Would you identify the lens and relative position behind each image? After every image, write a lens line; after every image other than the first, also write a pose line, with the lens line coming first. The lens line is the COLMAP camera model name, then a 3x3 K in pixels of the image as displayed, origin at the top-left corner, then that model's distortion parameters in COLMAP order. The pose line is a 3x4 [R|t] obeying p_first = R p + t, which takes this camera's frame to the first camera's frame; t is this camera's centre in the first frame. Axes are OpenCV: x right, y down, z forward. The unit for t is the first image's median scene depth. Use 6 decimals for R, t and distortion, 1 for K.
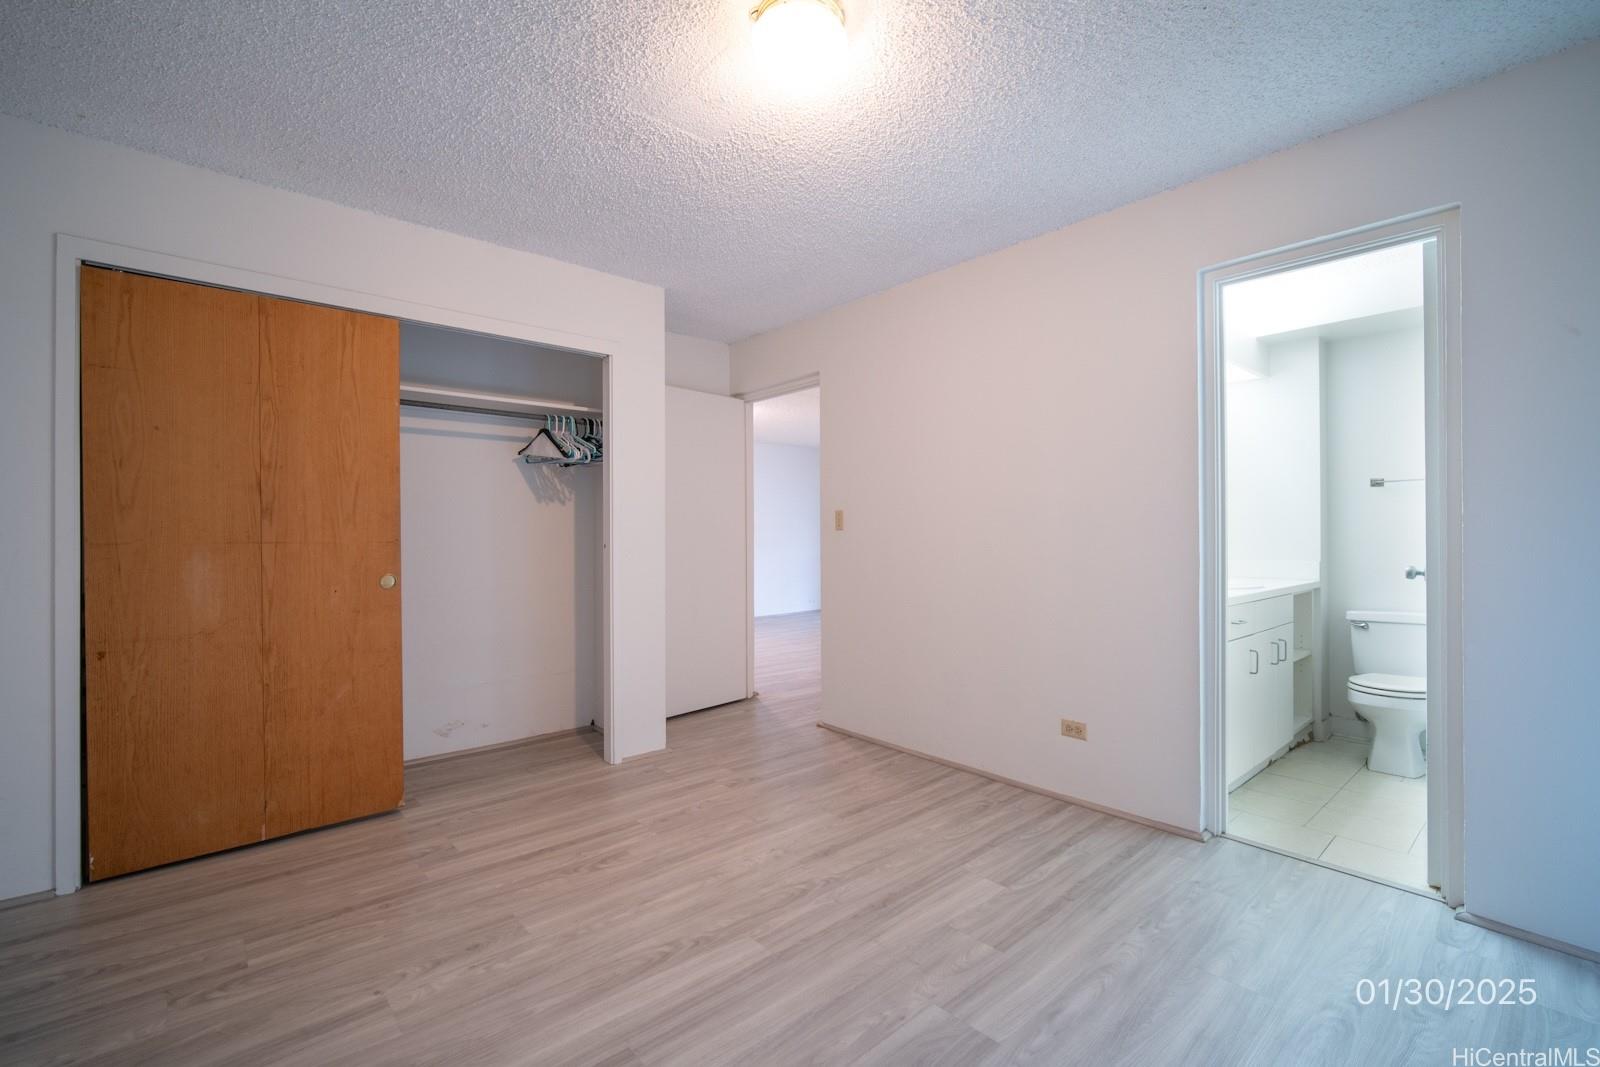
lens RADIAL K [[703.8, 0, 816.2], [0, 703.8, 509.8], [0, 0, 1]] dist [-0.009558, 0.000138]
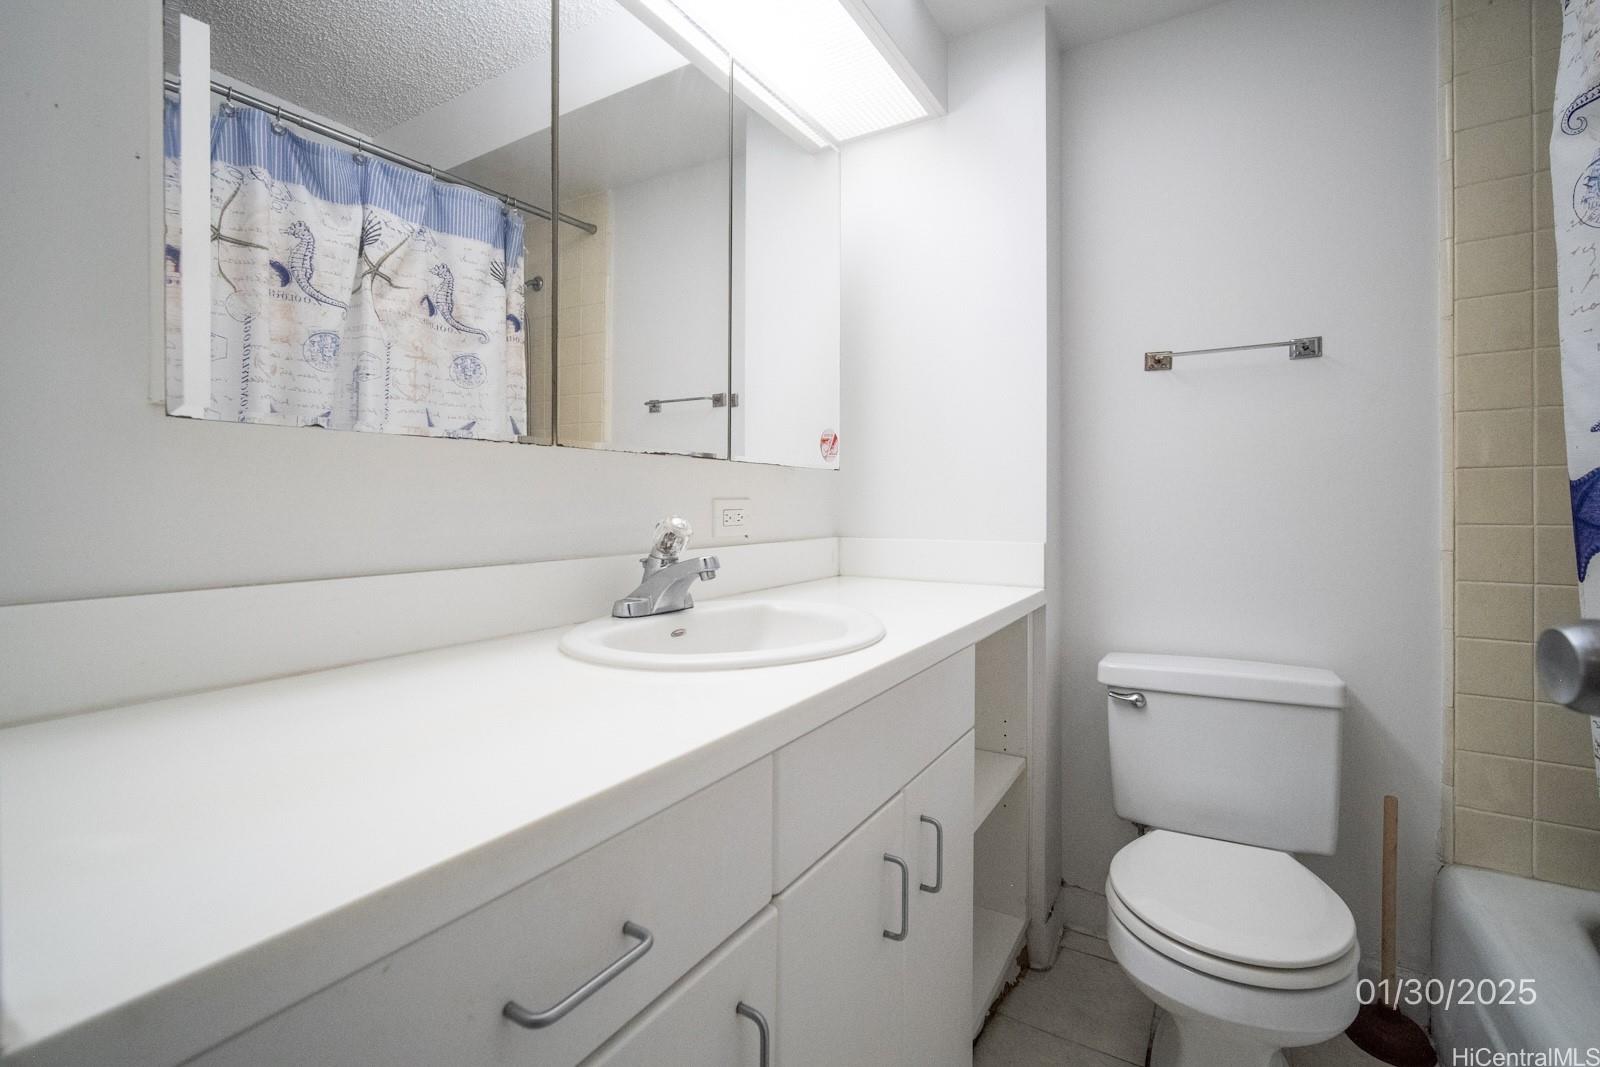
lens RADIAL K [[703.8, 0, 816.2], [0, 703.8, 509.8], [0, 0, 1]] dist [-0.009558, 0.000138]
pose [[0.956460, -0.006292, 0.291796, 0.475606], [0.000778, 0.999819, 0.019009, 0.046073], [-0.291863, -0.017954, 0.956292, 0.651184]]
